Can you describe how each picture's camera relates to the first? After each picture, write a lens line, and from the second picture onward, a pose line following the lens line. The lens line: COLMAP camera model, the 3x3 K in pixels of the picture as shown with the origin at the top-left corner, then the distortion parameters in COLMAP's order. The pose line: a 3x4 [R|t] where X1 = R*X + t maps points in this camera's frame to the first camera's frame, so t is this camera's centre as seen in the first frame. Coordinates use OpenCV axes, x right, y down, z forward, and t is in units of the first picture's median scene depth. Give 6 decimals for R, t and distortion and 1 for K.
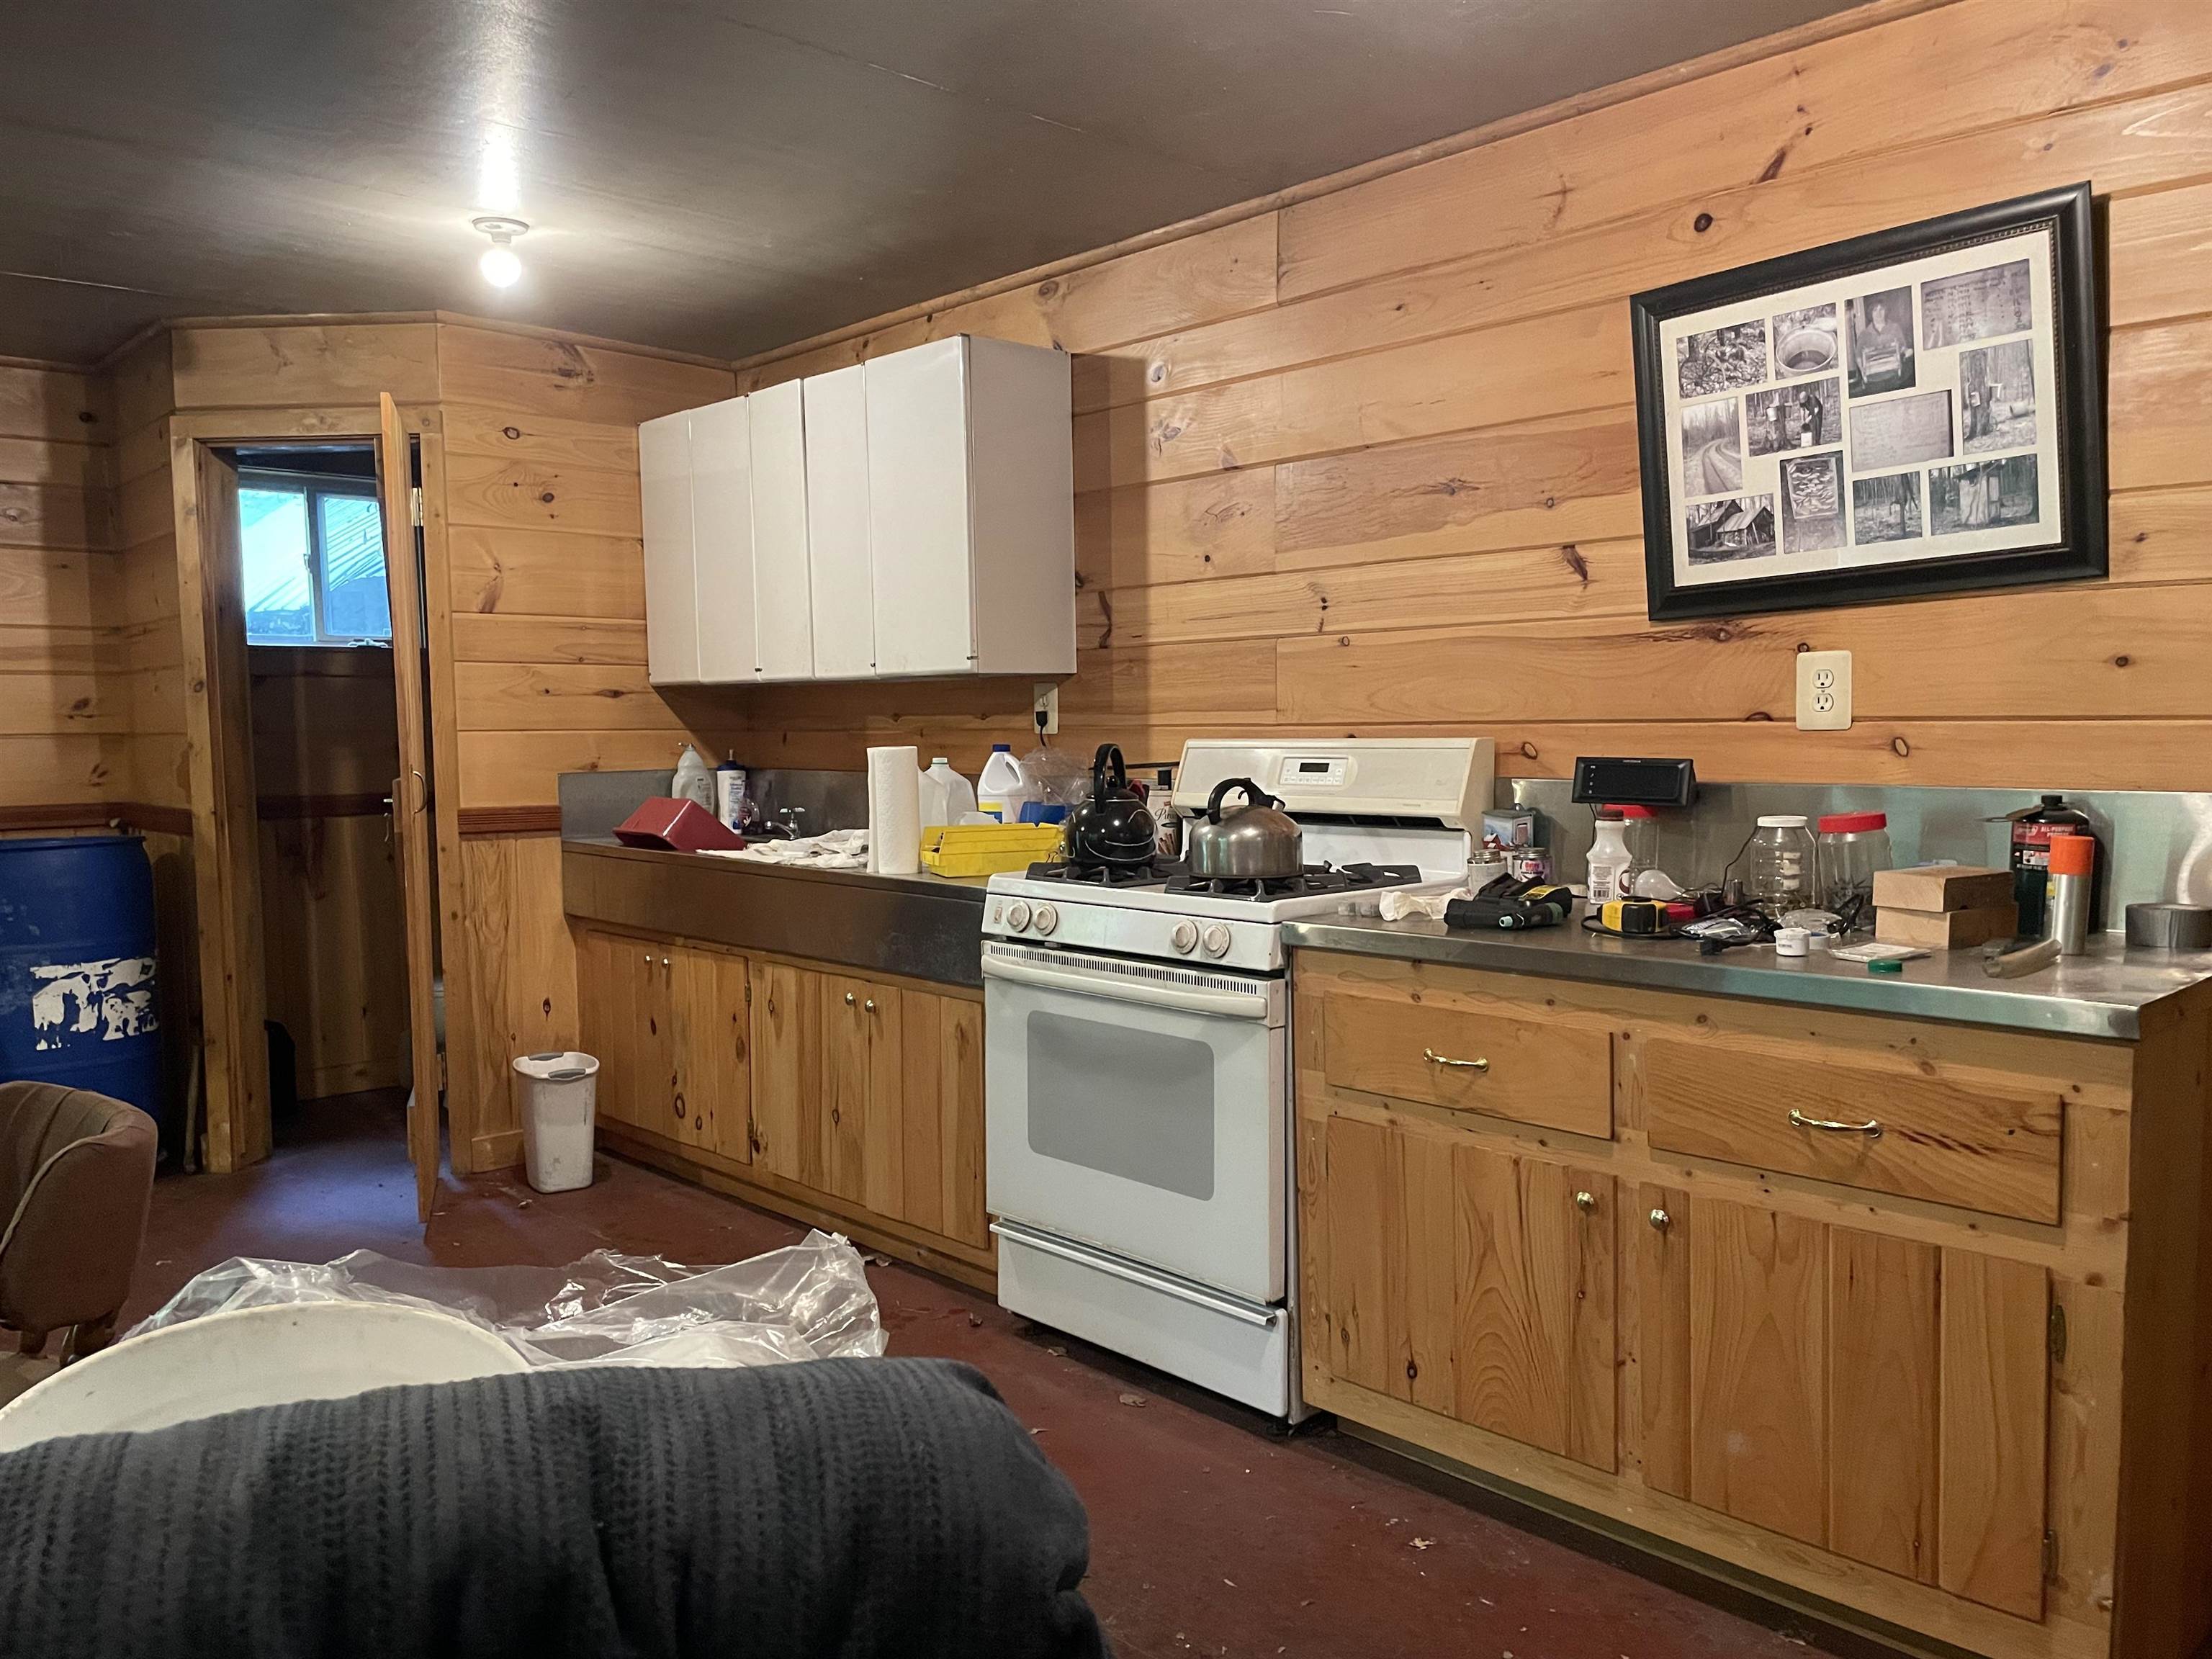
lens RADIAL K [[1670.0, 0, 1101.3], [0, 1670.0, 842.7], [0, 0, 1]] dist [0.092088, -0.117405]
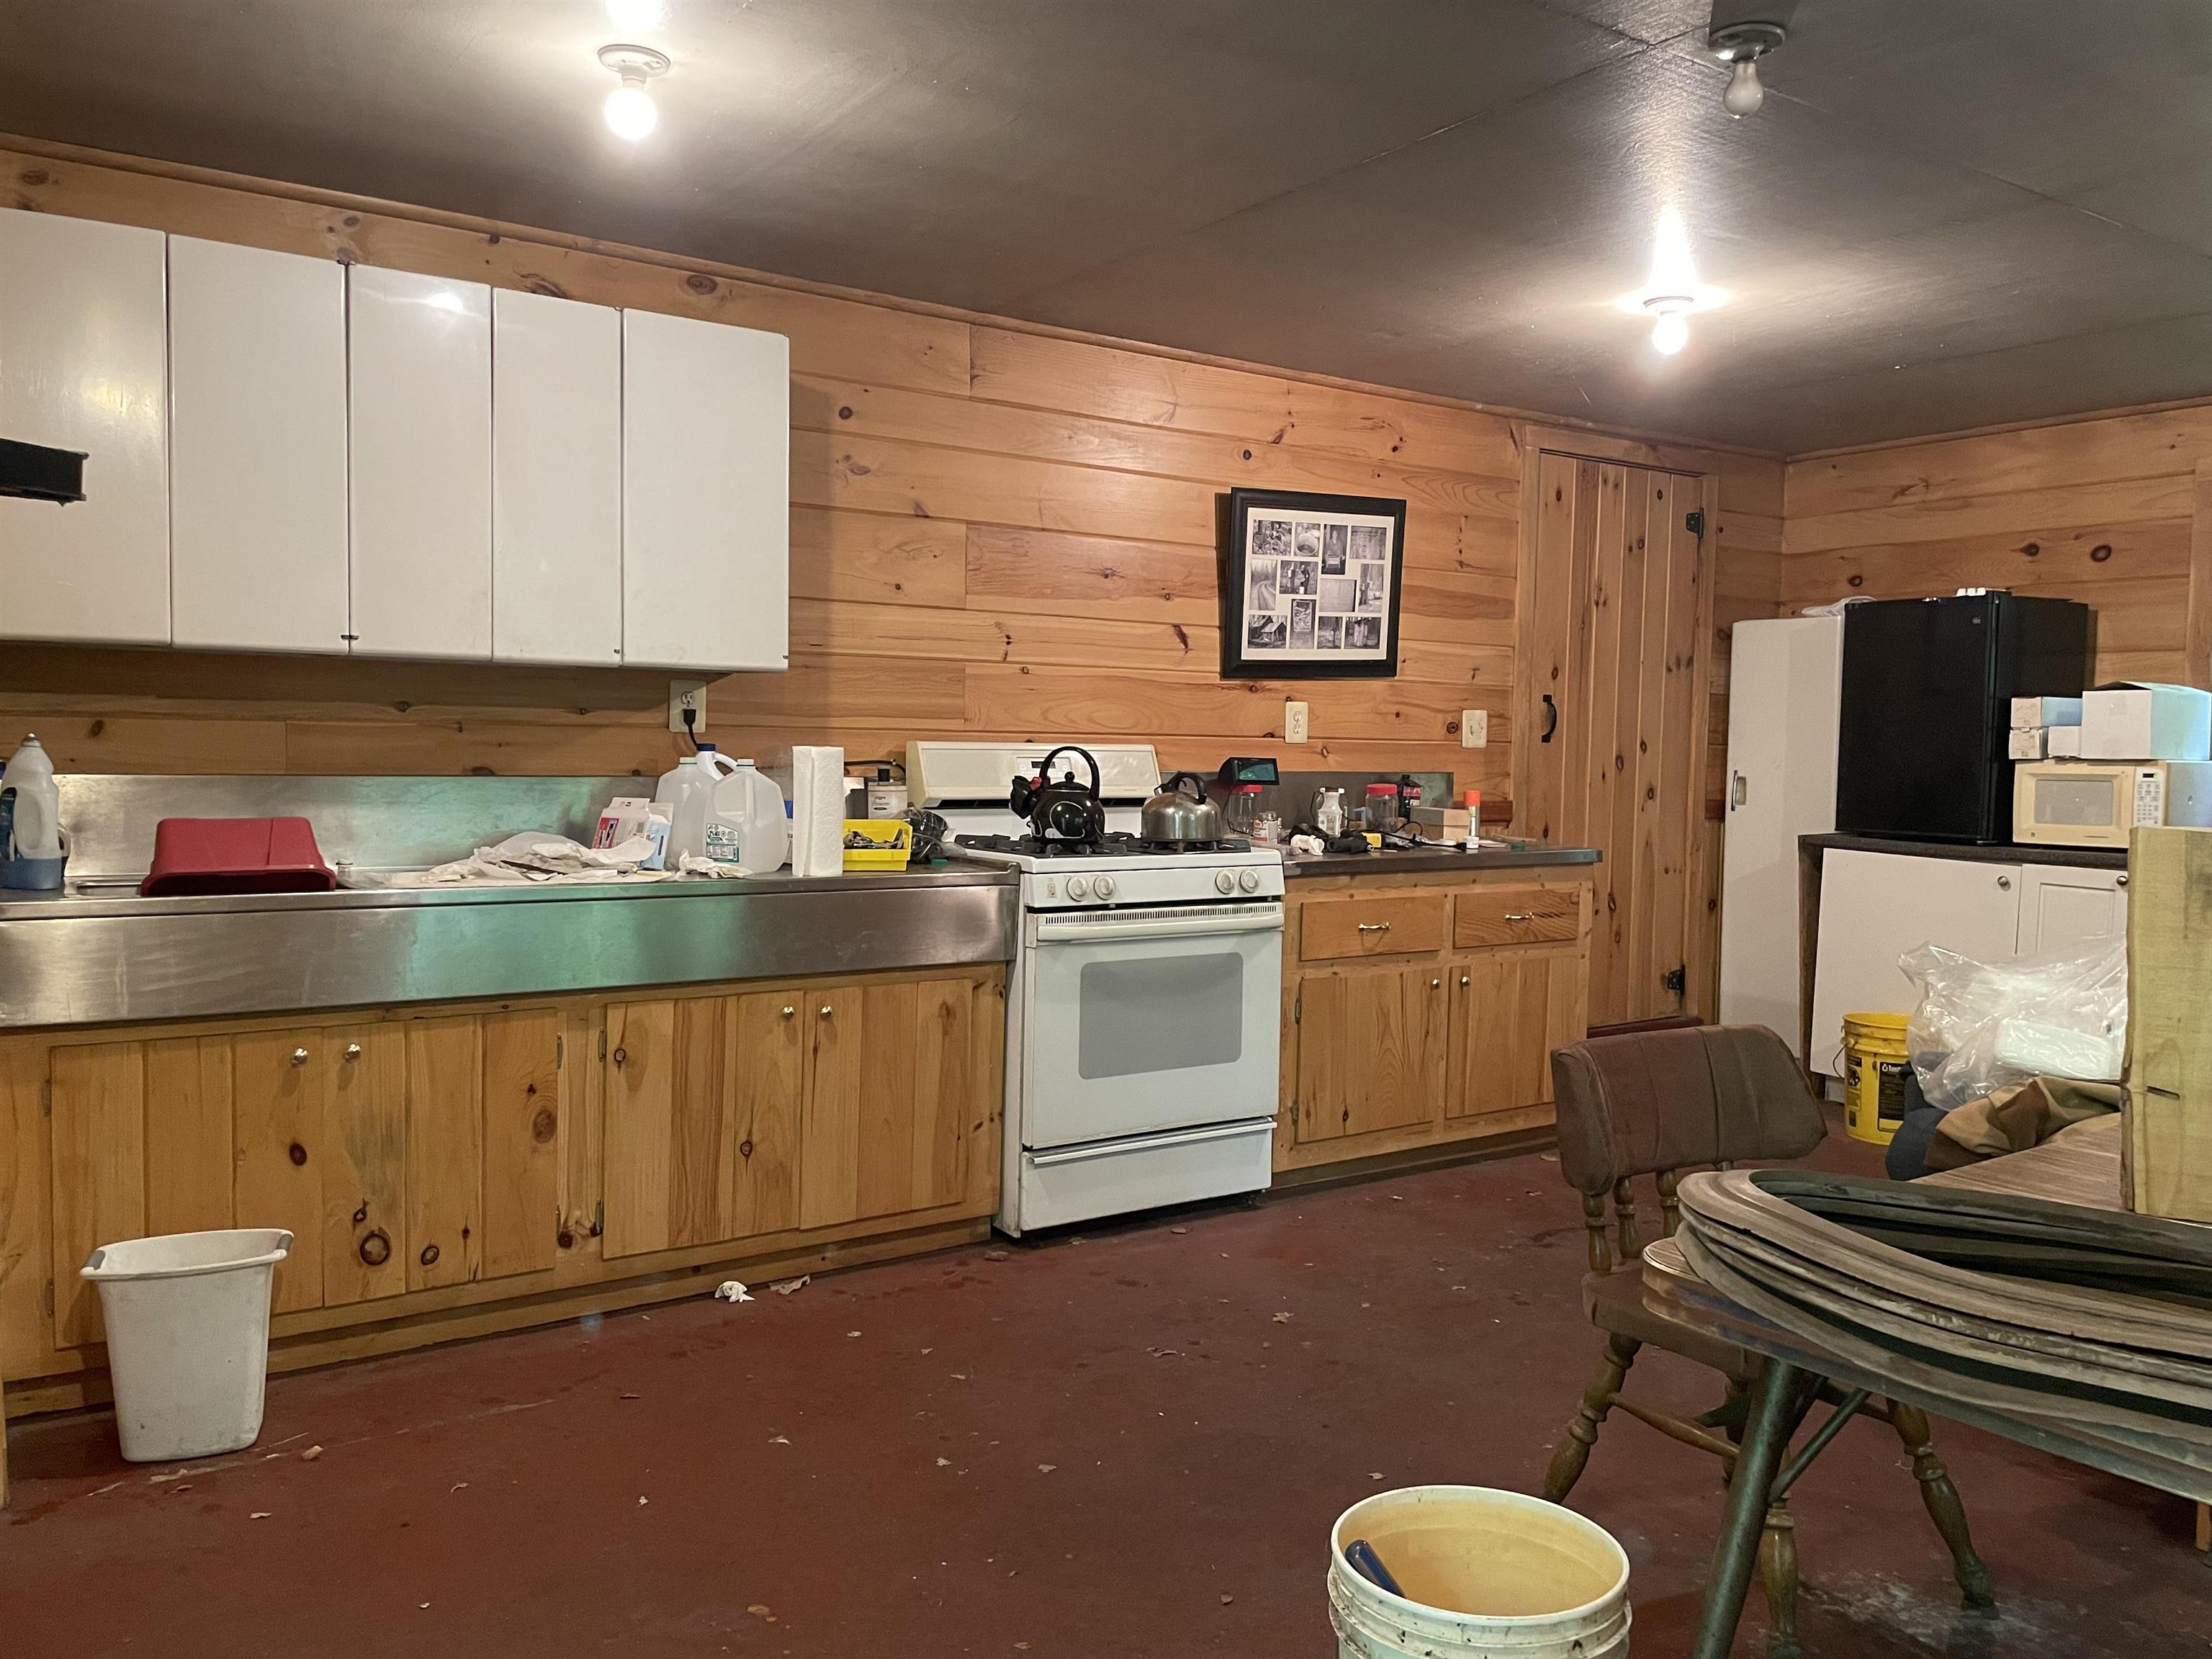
lens RADIAL K [[1670.0, 0, 1113.3], [0, 1670.0, 824.2], [0, 0, 1]] dist [0.092088, -0.117405]
pose [[0.145013, -0.037992, 0.988700, -1.397234], [0.051595, 0.998193, 0.030789, -0.042711], [-0.988084, 0.046547, 0.146711, 0.894237]]
